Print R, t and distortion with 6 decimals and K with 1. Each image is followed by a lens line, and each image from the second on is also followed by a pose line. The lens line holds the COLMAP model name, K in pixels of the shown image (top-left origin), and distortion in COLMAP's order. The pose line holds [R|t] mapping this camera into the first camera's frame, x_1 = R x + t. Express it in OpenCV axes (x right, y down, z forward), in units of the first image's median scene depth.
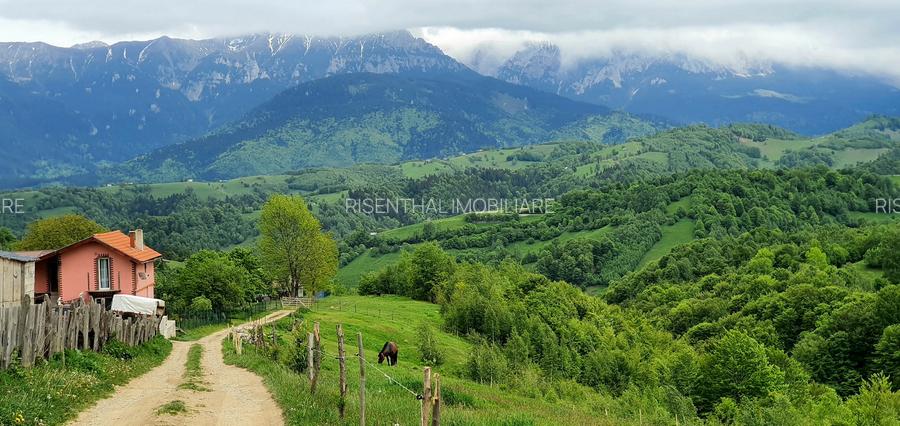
lens RADIAL K [[1425.6, 0, 430.2], [0, 1425.6, 213.2], [0, 0, 1]] dist [-0.403548, 3.462444]
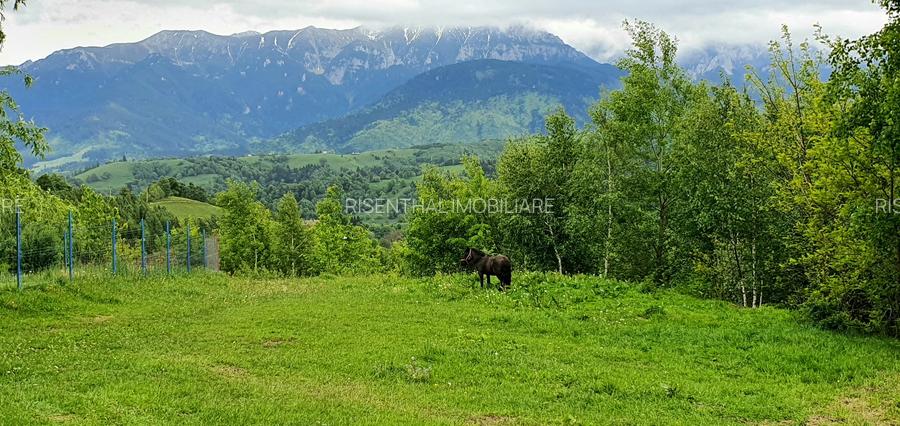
lens RADIAL K [[1237.9, 0, 450.0], [0, 1237.9, 213.0], [0, 0, 1]] dist [-0.001462, -0.006704]
pose [[0.996764, 0.024472, -0.076567, -0.005336], [-0.023205, 0.999579, 0.017395, 0.008251], [0.076960, -0.015562, 0.996913, 0.147608]]
